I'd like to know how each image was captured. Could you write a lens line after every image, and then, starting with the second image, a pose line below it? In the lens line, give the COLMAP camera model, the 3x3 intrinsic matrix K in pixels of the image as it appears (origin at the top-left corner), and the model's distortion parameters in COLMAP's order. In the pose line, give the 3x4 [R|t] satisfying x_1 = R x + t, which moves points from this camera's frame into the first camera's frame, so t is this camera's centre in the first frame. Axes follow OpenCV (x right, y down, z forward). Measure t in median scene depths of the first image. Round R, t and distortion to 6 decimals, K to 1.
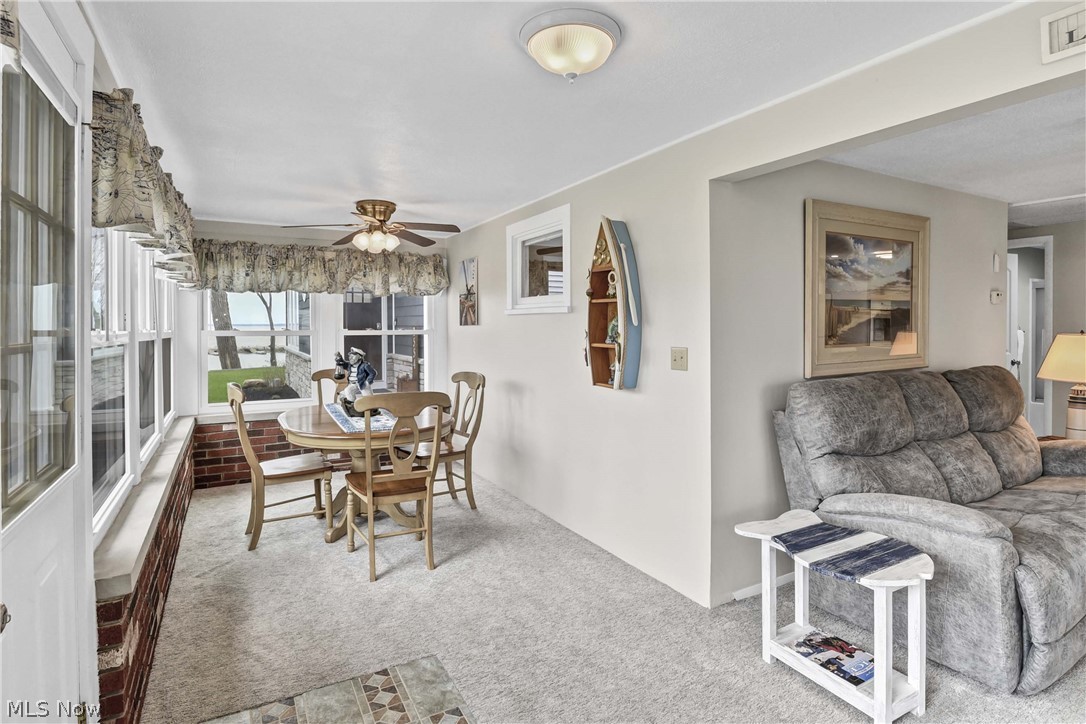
lens RADIAL K [[553.5, 0, 537.4], [0, 553.5, 331.1], [0, 0, 1]] dist [0.002880, -0.014373]
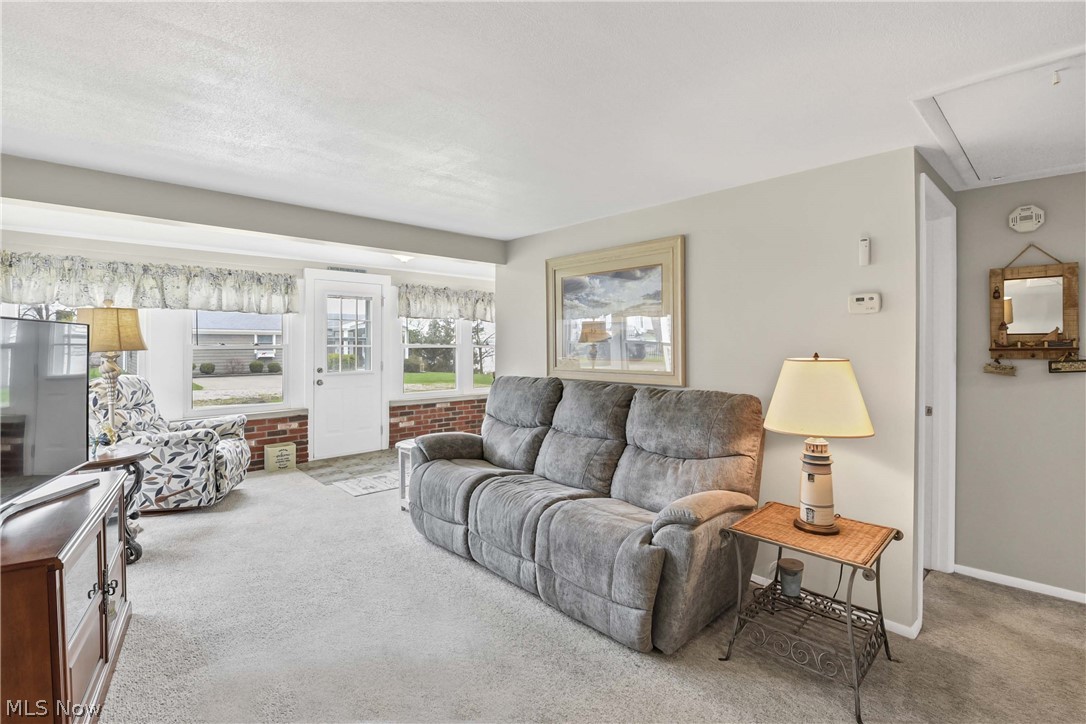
lens RADIAL K [[501.7, 0, 531.9], [0, 501.7, 343.7], [0, 0, 1]] dist [-0.000281, -0.012430]
pose [[0.234021, 0.005664, -0.972215, 1.399103], [-0.012268, 0.999921, 0.002873, -0.009435], [0.972154, 0.011255, 0.234071, 0.491558]]
